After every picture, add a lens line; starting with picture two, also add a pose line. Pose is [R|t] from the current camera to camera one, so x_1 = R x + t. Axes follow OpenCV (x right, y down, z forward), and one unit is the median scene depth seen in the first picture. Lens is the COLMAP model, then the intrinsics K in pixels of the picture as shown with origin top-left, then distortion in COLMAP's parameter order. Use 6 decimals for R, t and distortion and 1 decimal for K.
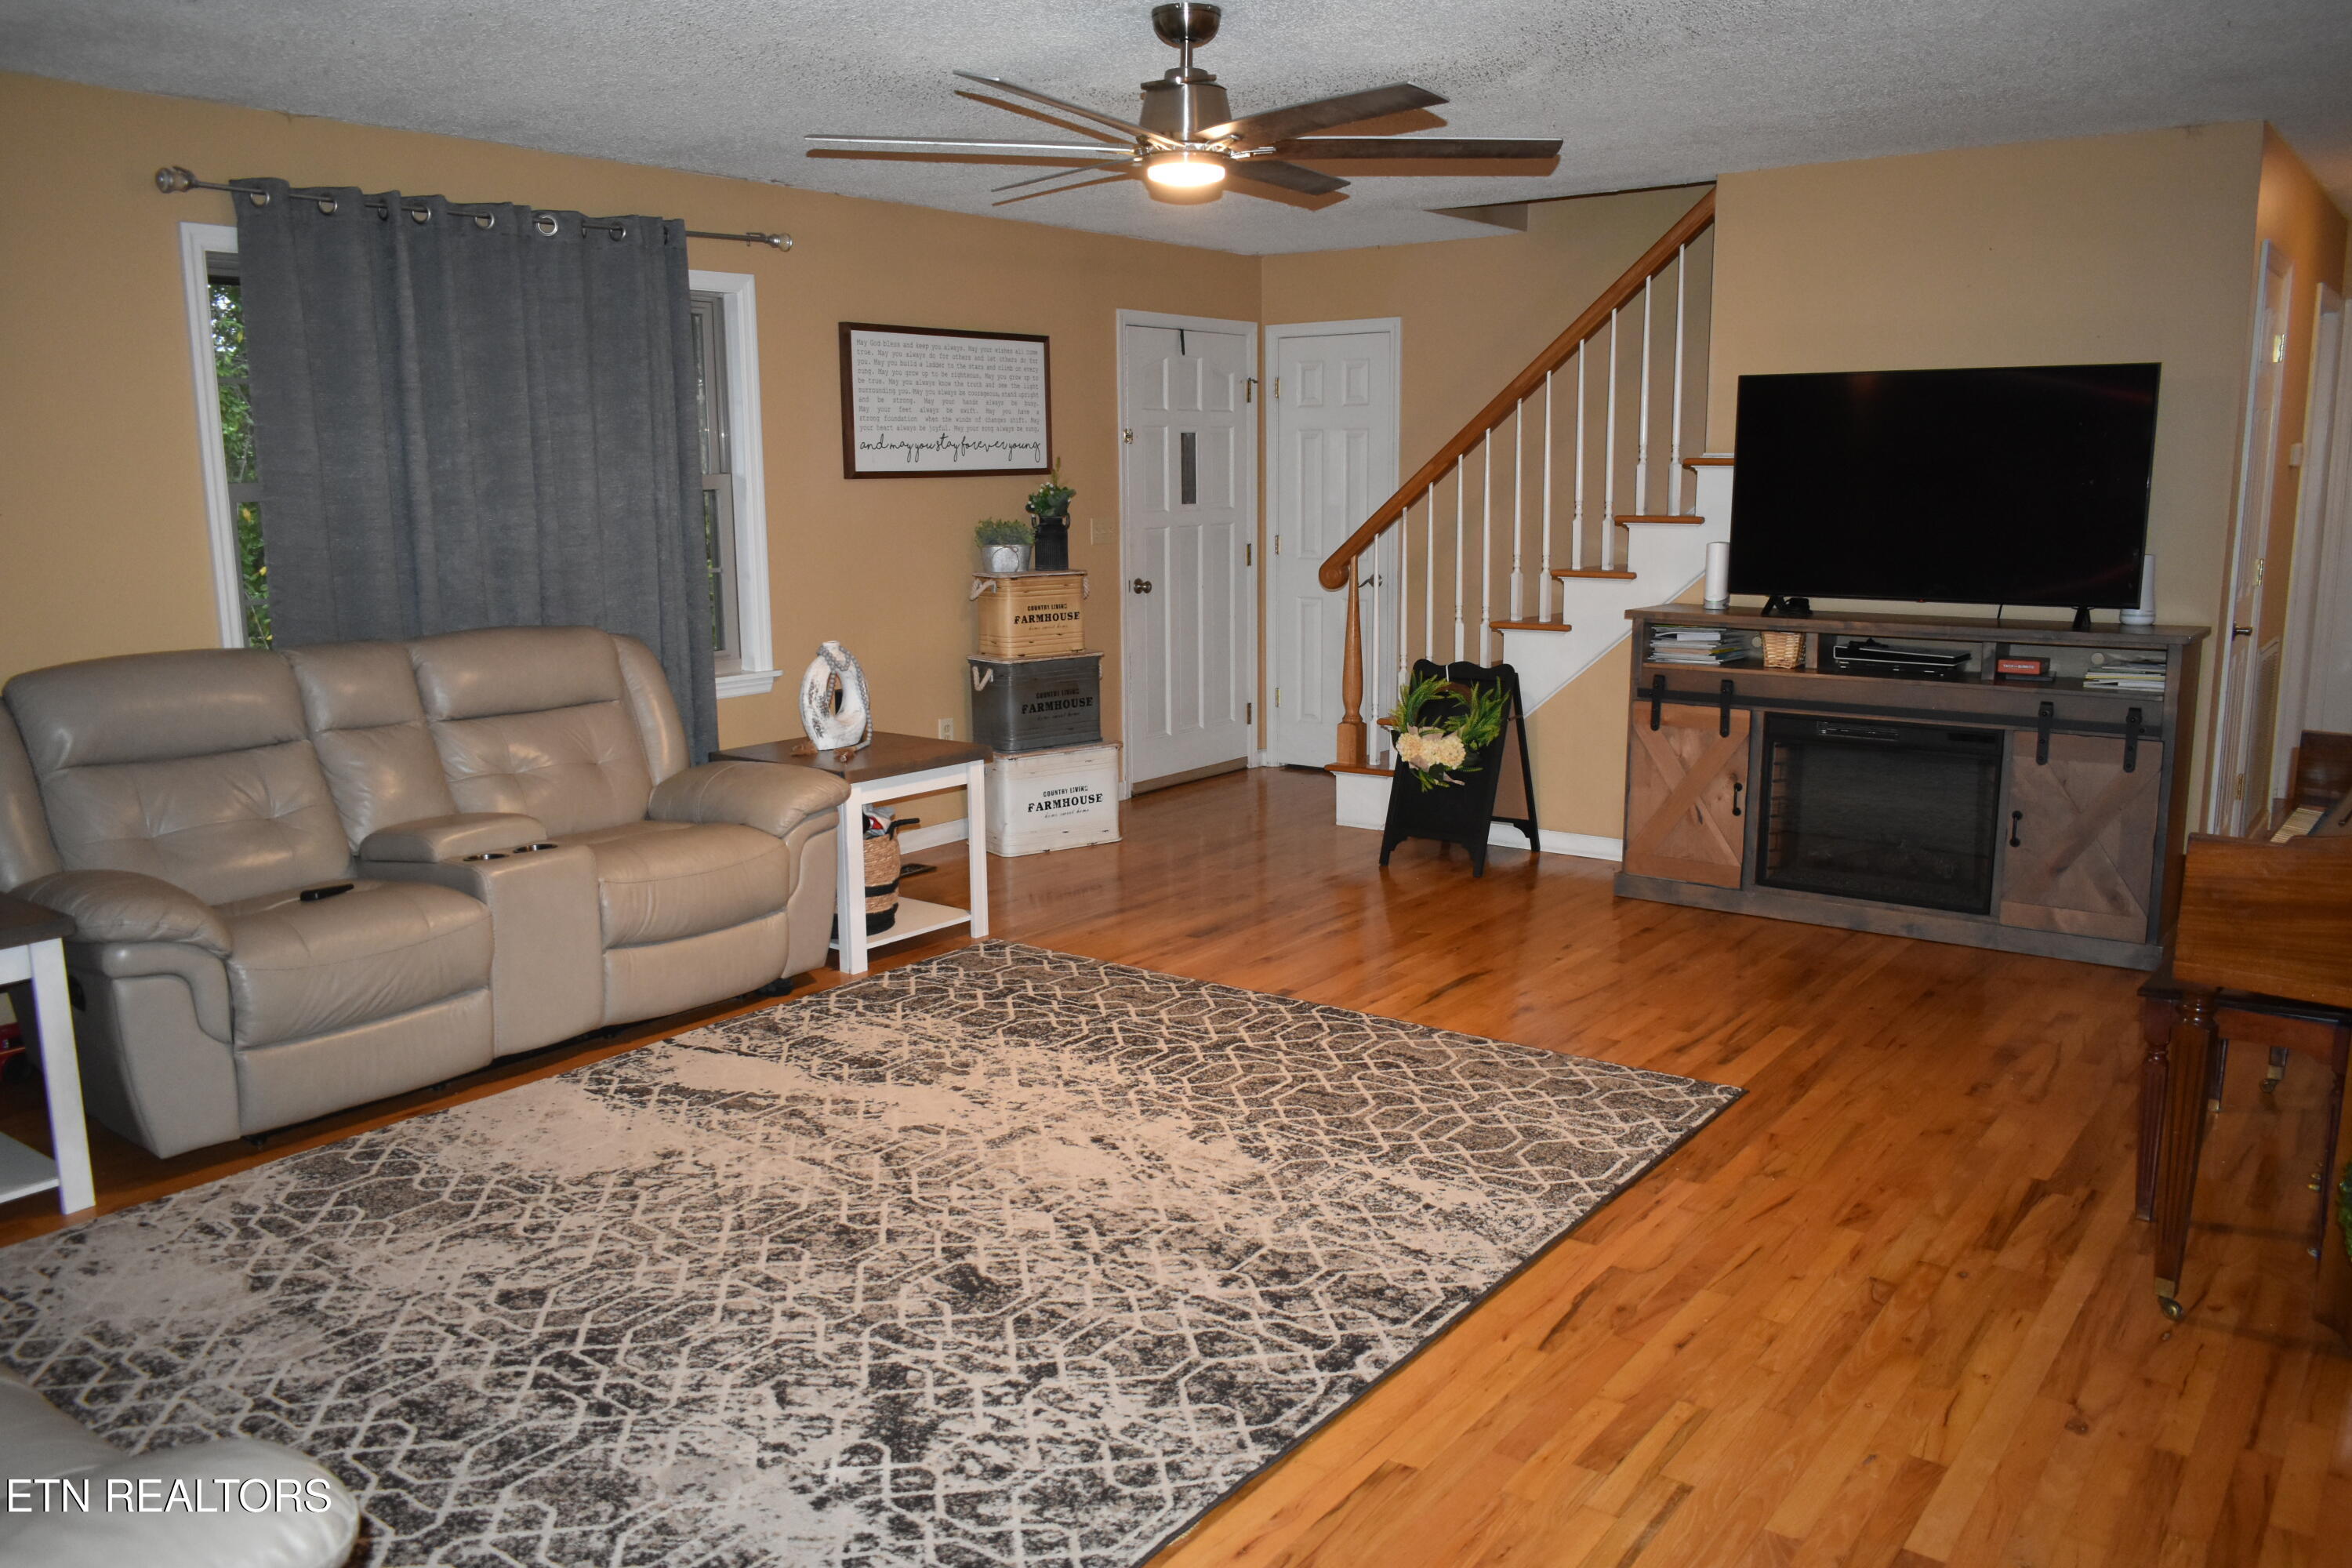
lens RADIAL K [[1807.1, 0, 1196.5], [0, 1807.1, 794.0], [0, 0, 1]] dist [-0.018860, 0.003243]
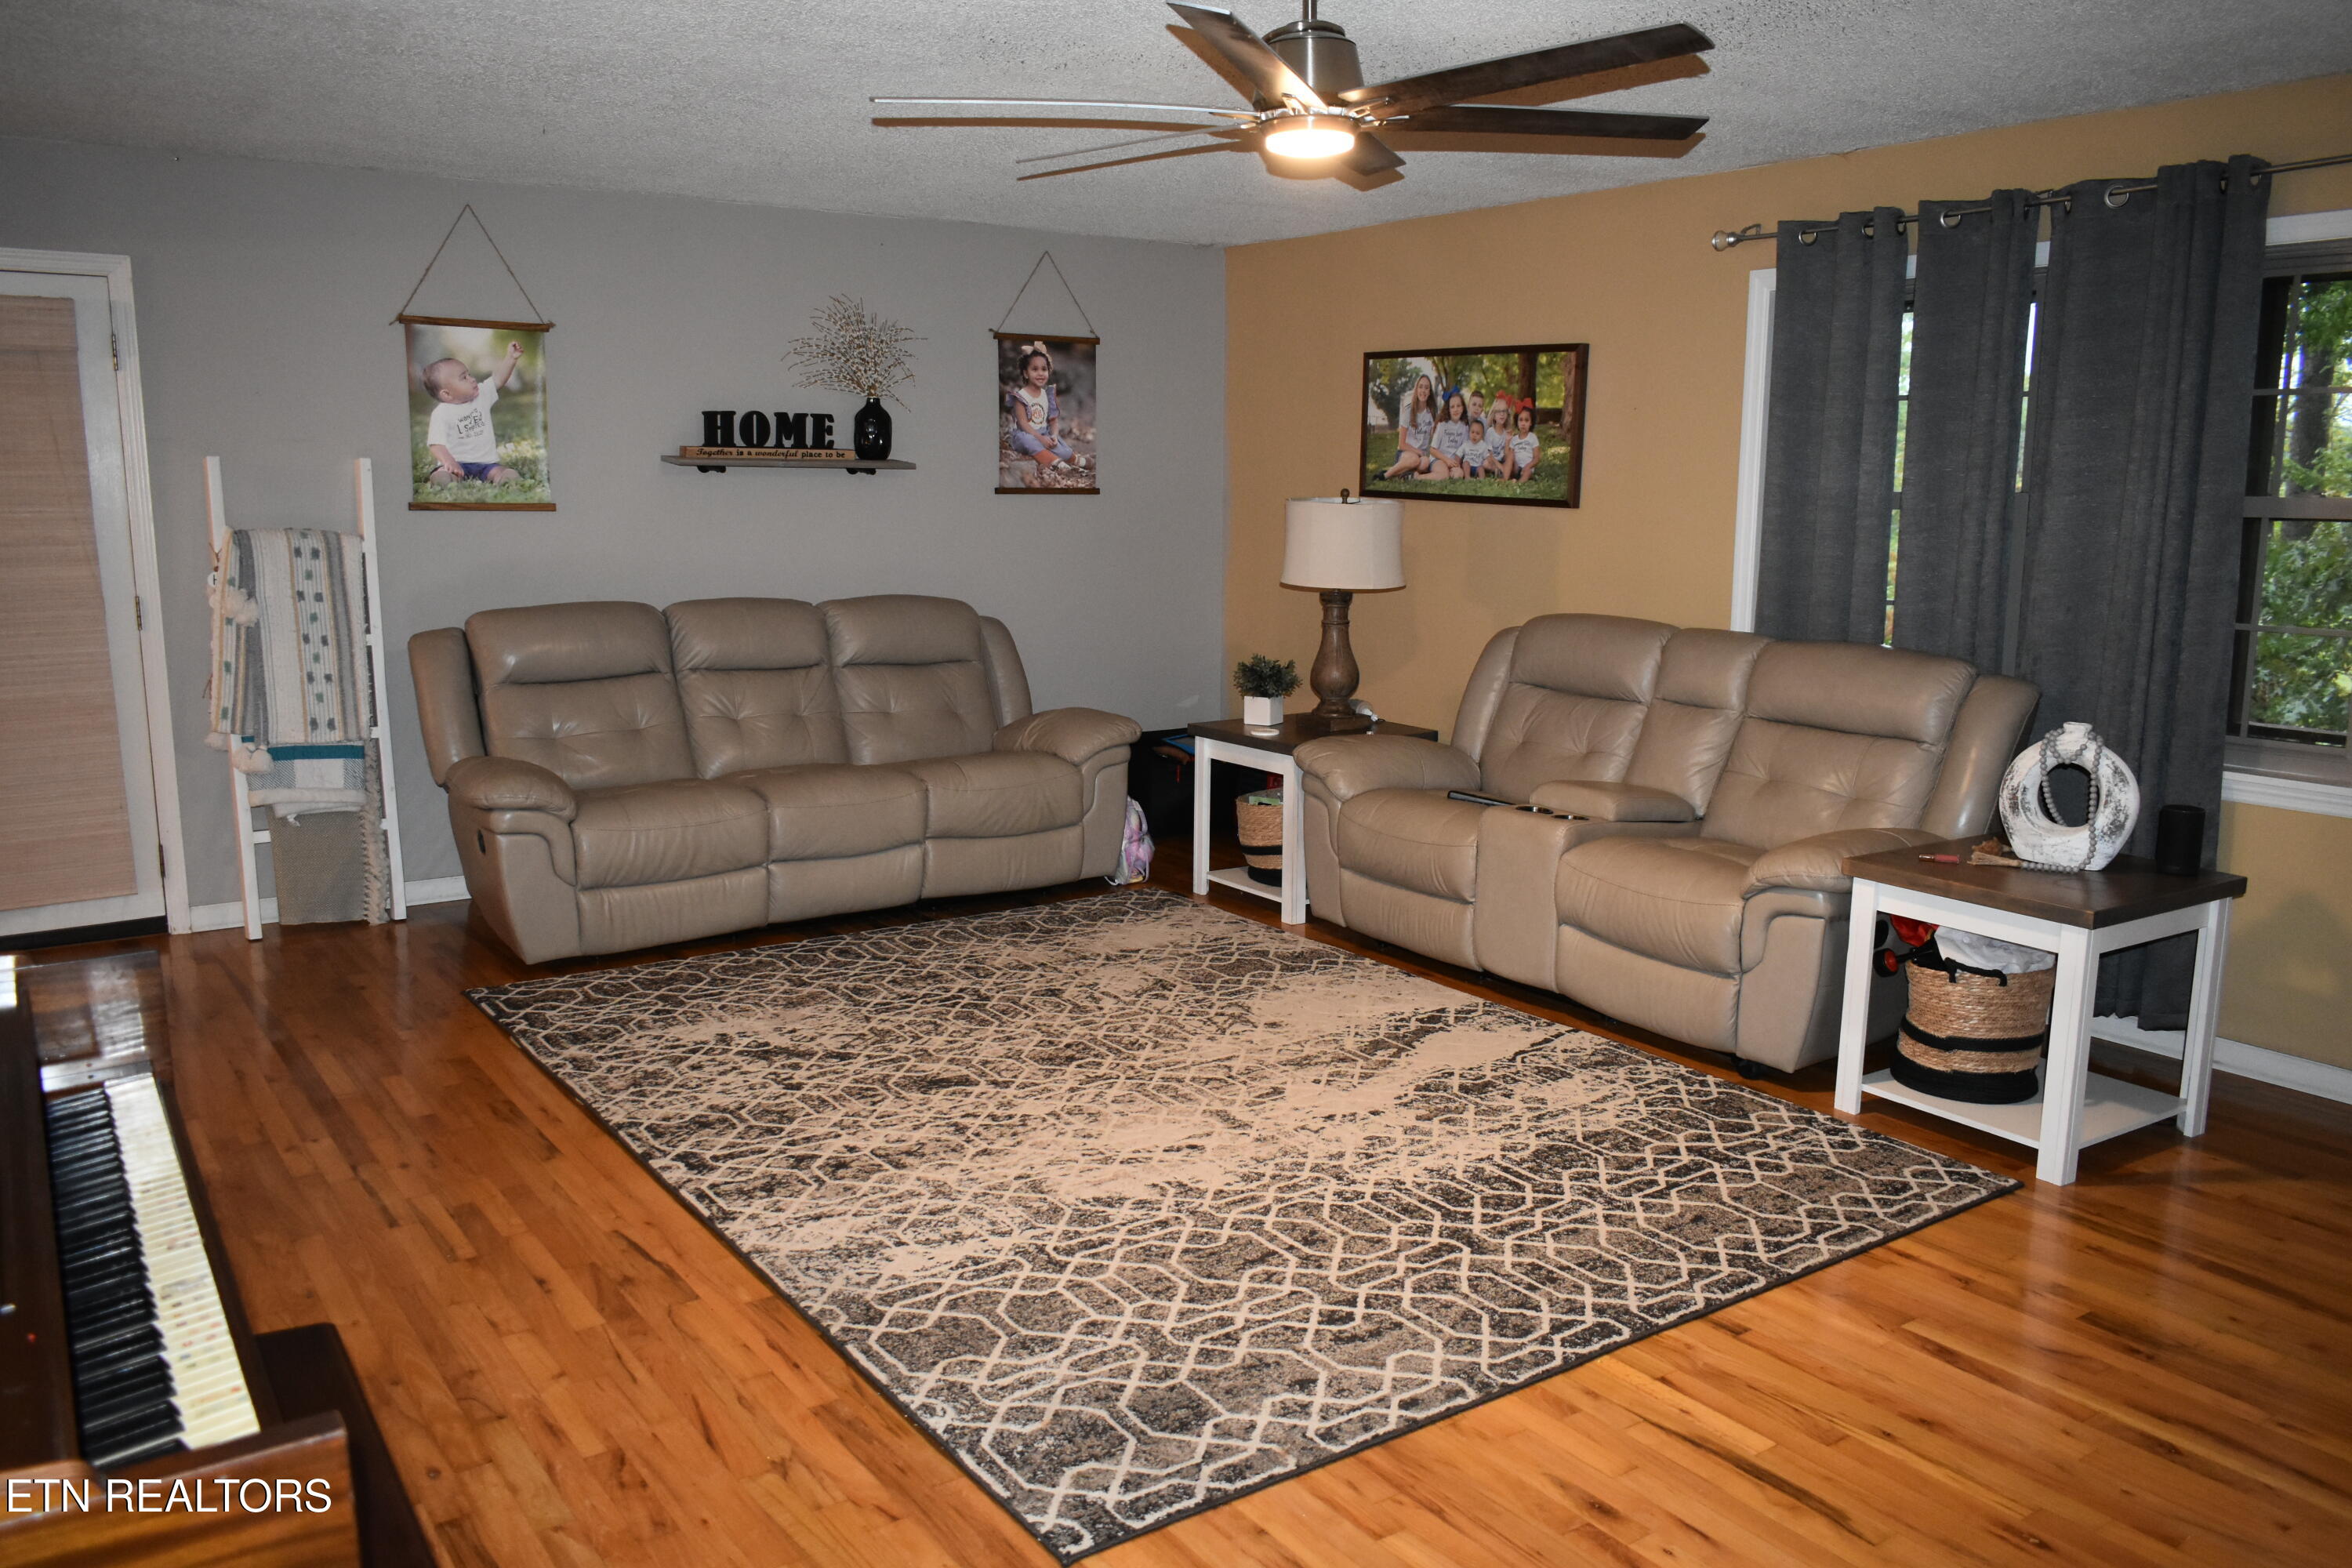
lens RADIAL K [[1807.1, 0, 1164.0], [0, 1807.1, 802.2], [0, 0, 1]] dist [-0.018860, 0.003243]
pose [[-0.328984, 0.172864, -0.928379, 0.887459], [-0.177662, 0.954218, 0.240632, -0.240547], [0.927473, 0.244102, -0.283211, 1.274917]]
